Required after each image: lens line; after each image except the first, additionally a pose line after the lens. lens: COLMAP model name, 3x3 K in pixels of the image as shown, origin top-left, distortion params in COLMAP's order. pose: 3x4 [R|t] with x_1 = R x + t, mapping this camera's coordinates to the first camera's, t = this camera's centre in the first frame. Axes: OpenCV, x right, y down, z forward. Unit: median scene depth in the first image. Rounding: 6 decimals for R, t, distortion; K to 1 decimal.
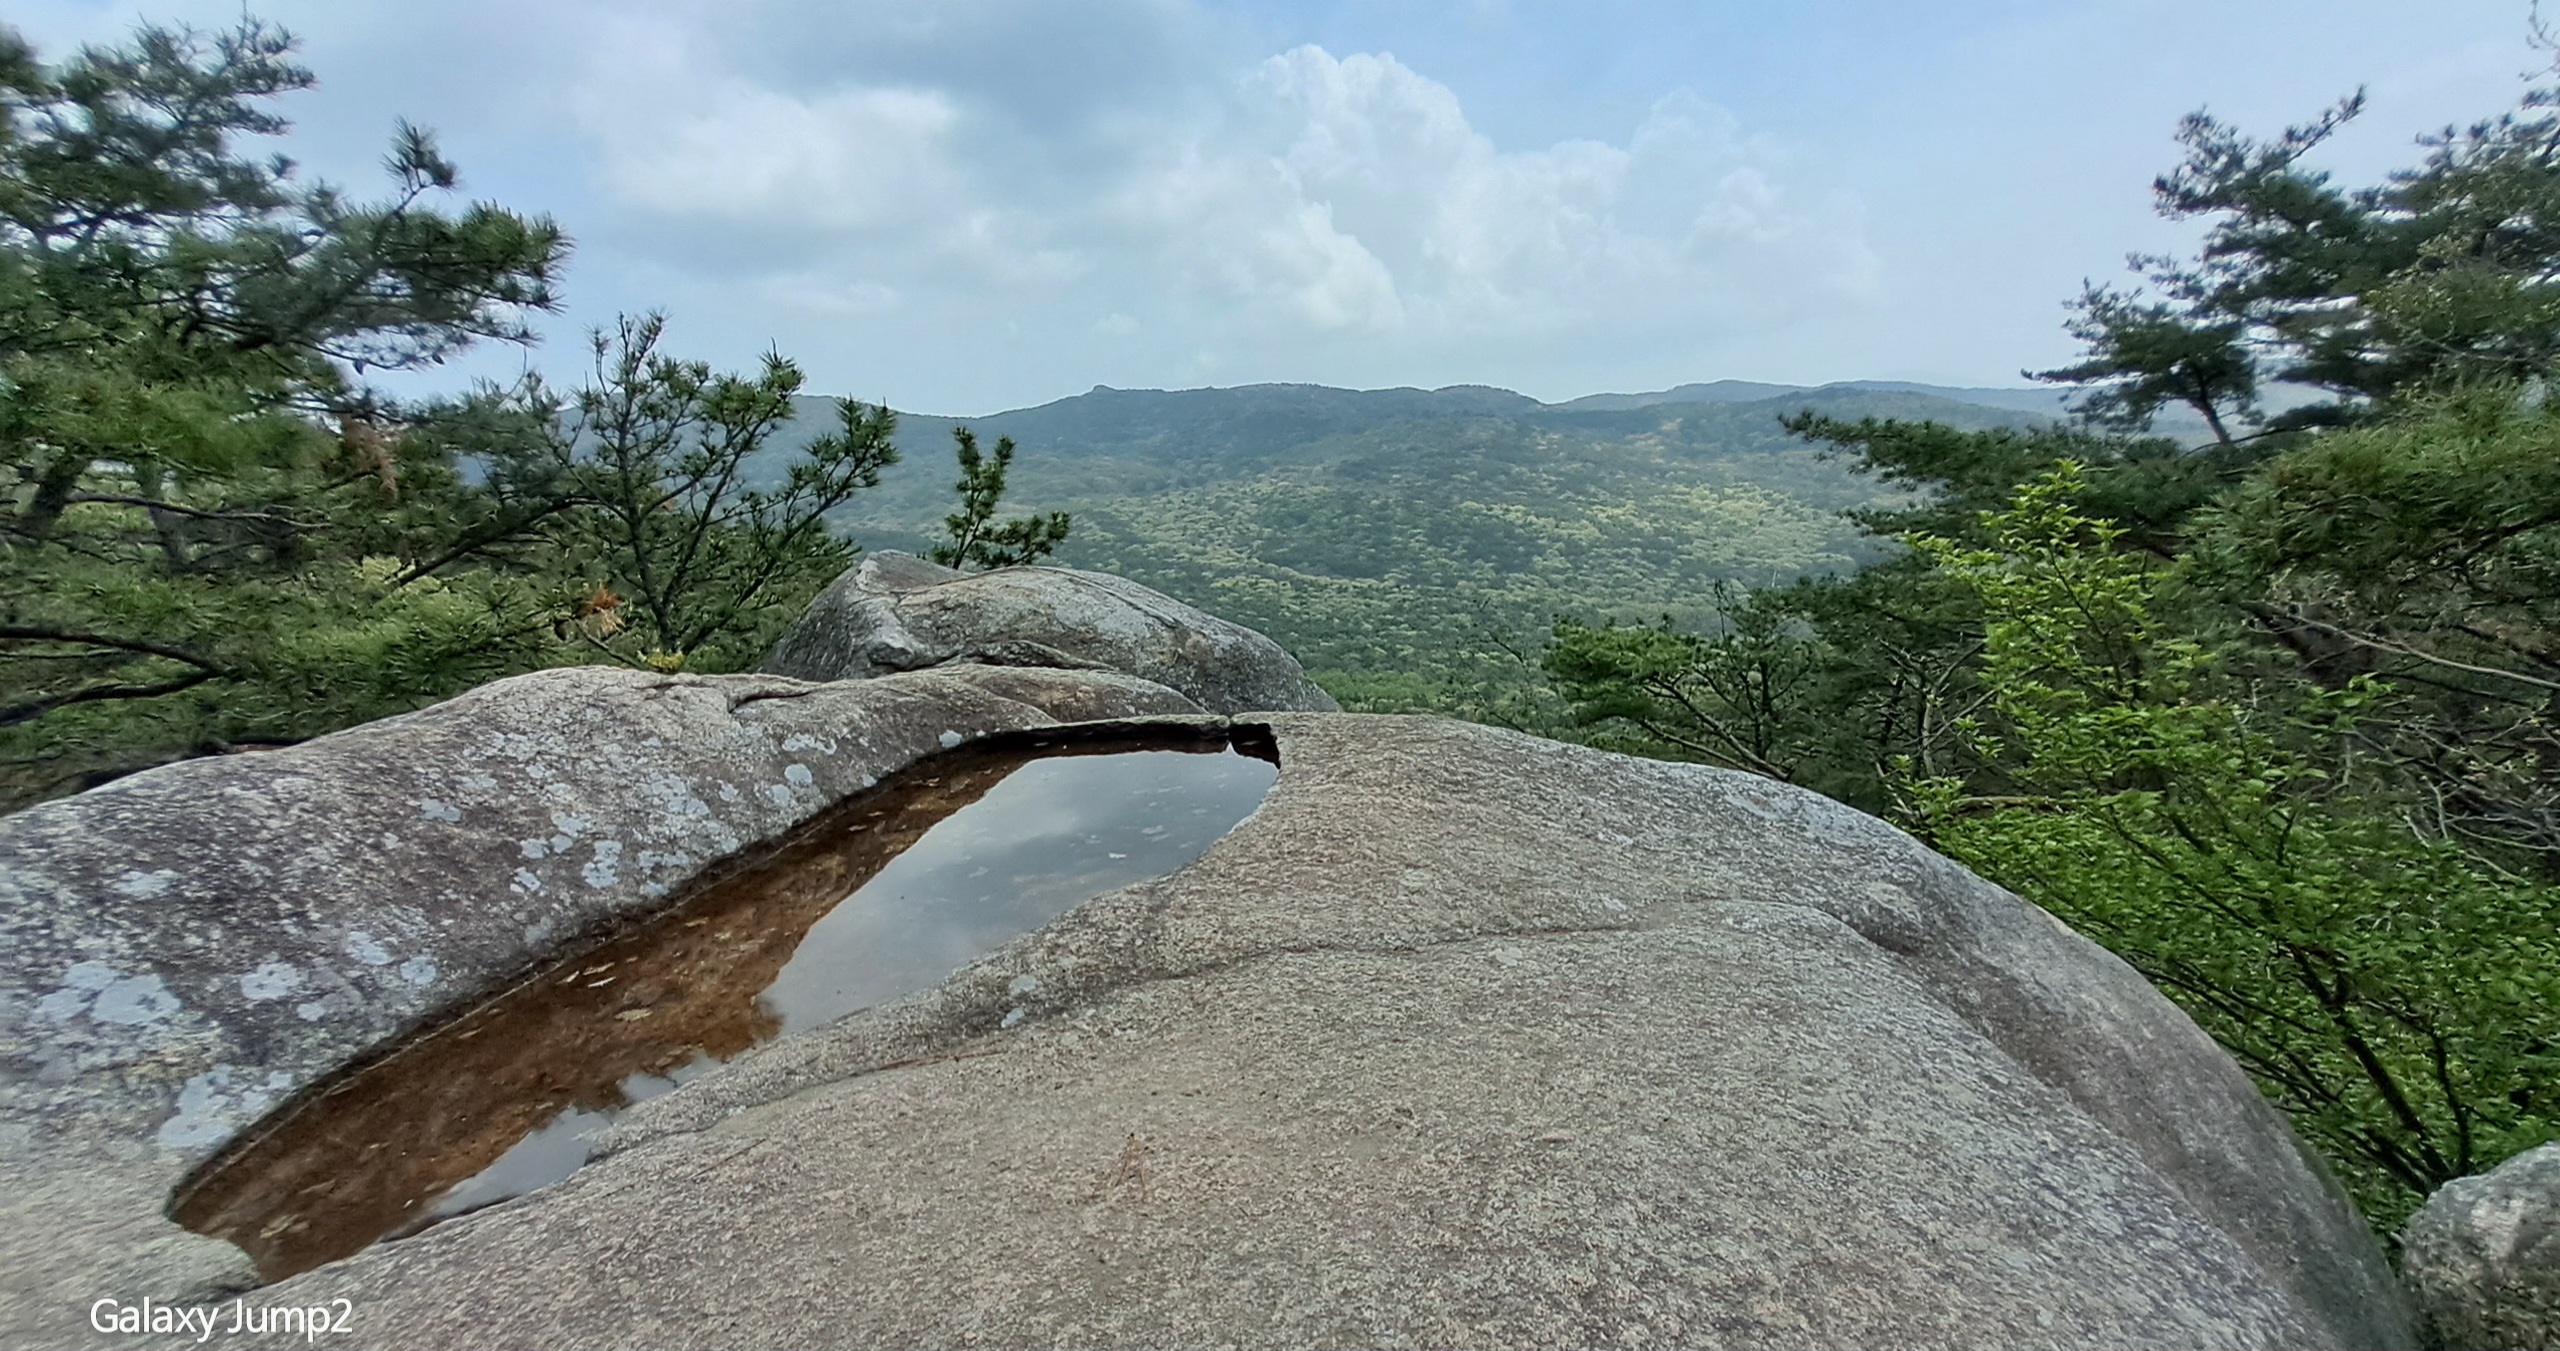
lens RADIAL K [[1067.2, 0, 1295.1], [0, 1067.2, 738.9], [0, 0, 1]] dist [0.000919, -0.000454]
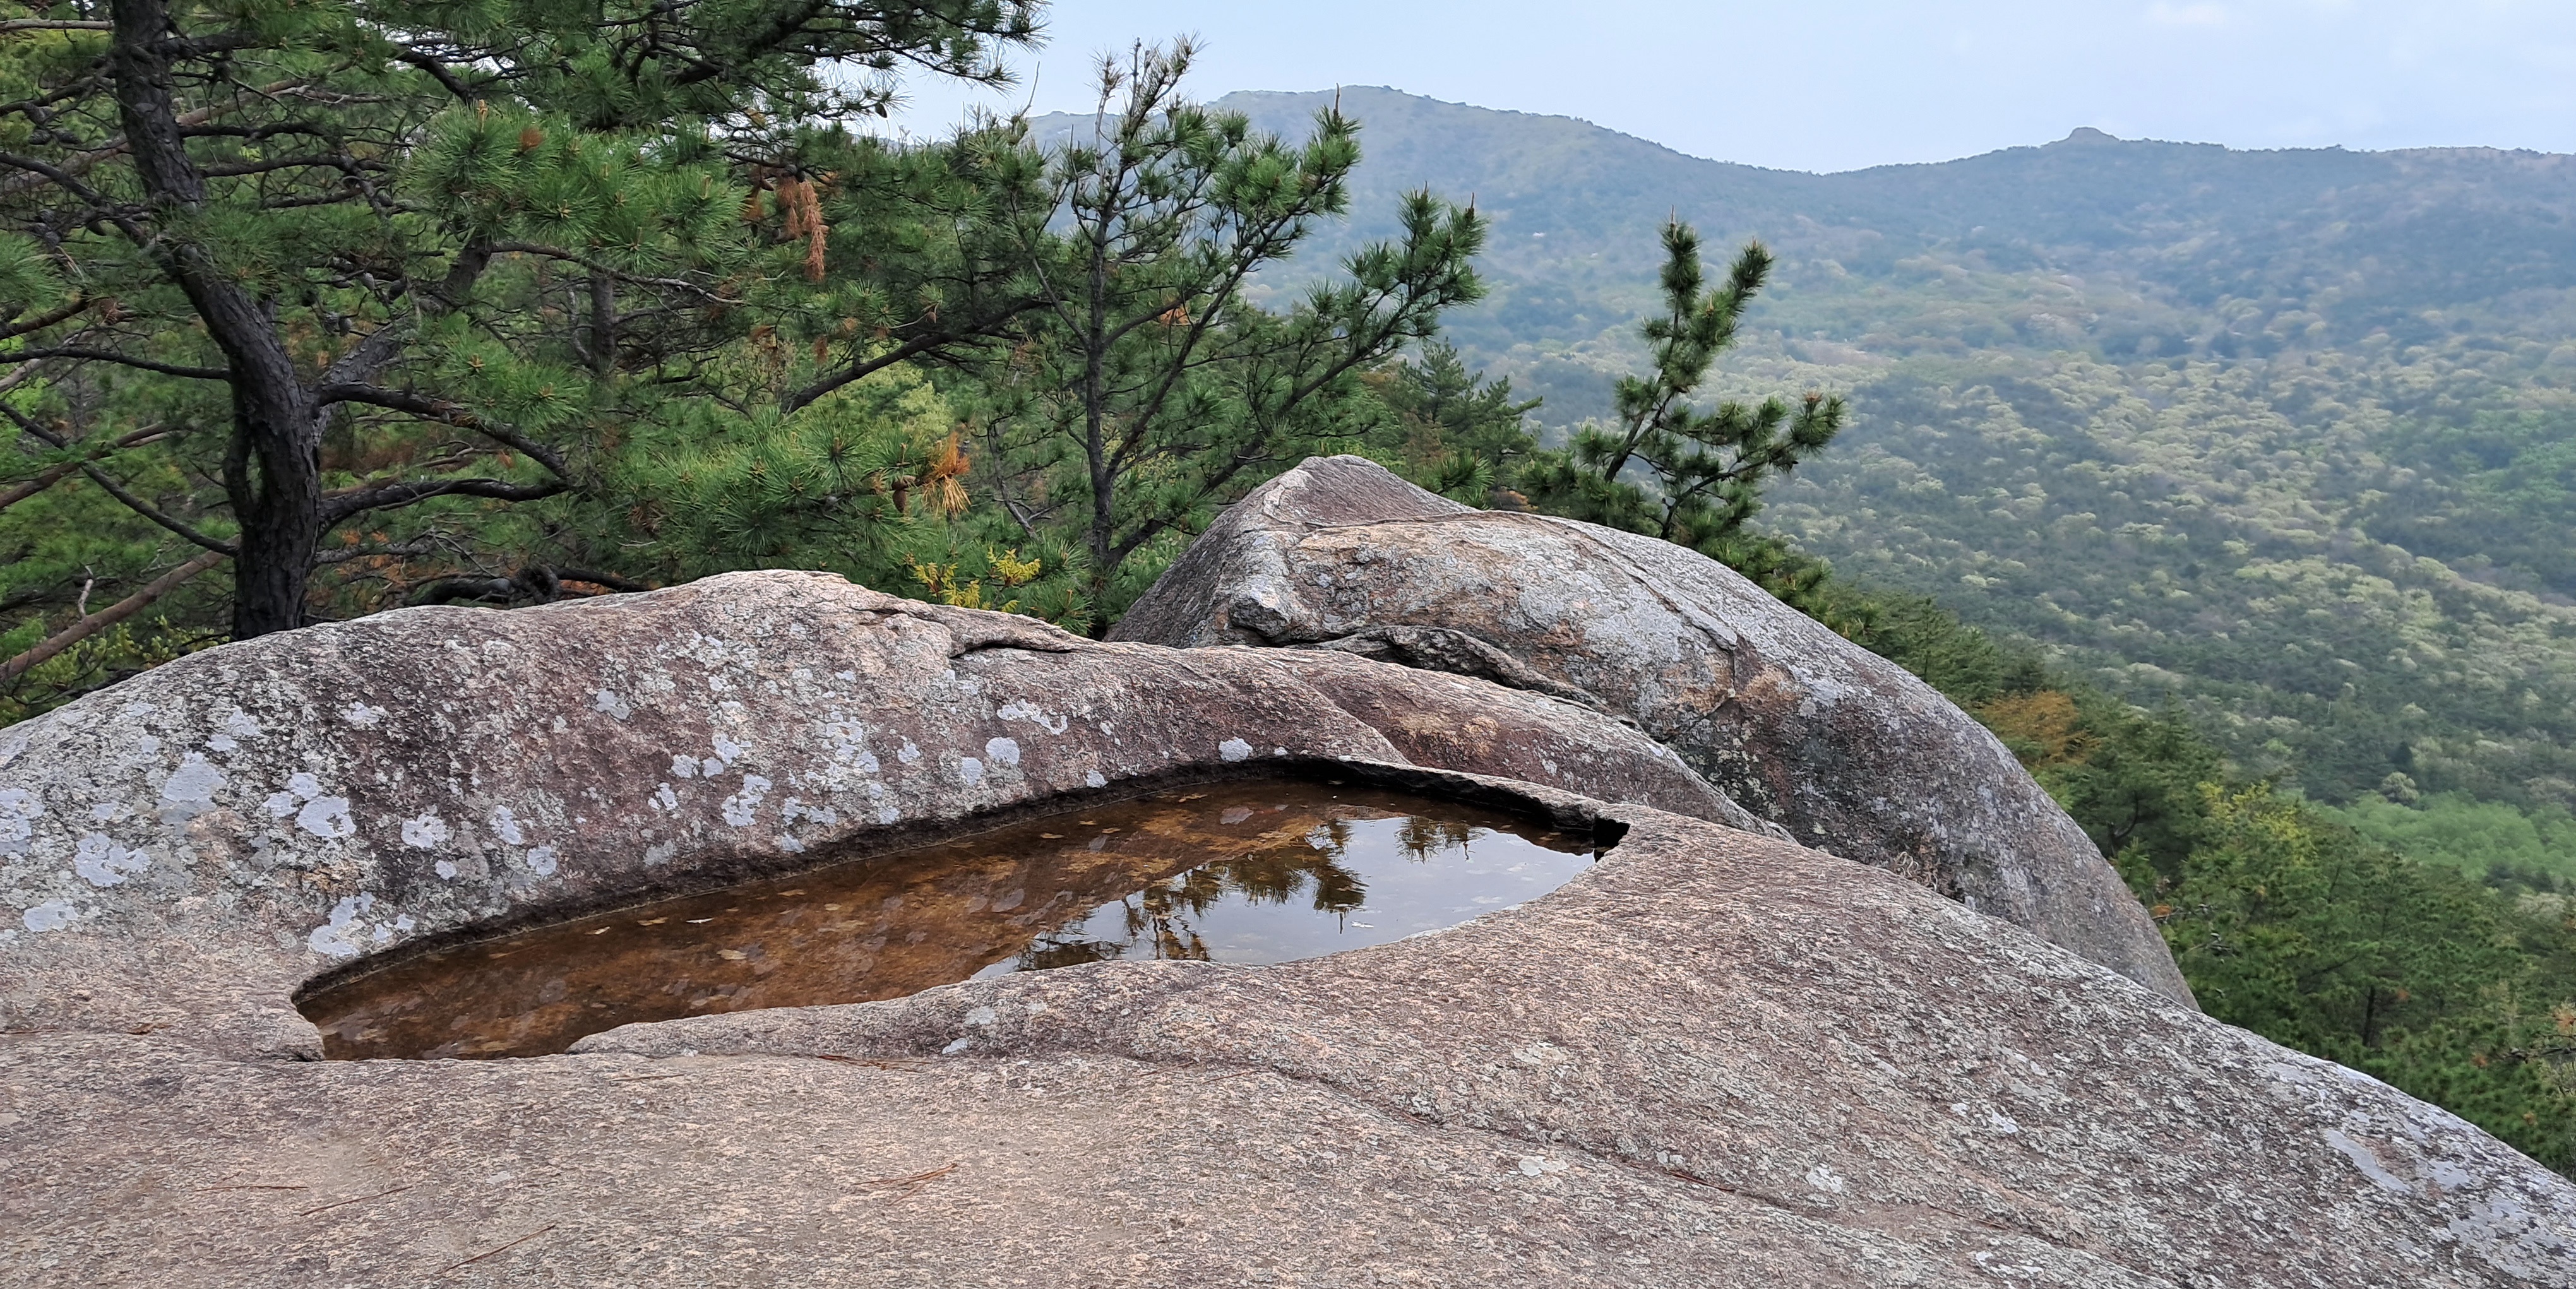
lens RADIAL K [[2218.0, 0, 1298.9], [0, 2218.0, 729.5], [0, 0, 1]] dist [0.158900, -0.364735]
pose [[0.851754, 0.199687, -0.484398, 0.566791], [-0.217809, 0.975801, 0.019271, -0.068120], [0.476524, 0.089092, 0.874636, -0.364598]]
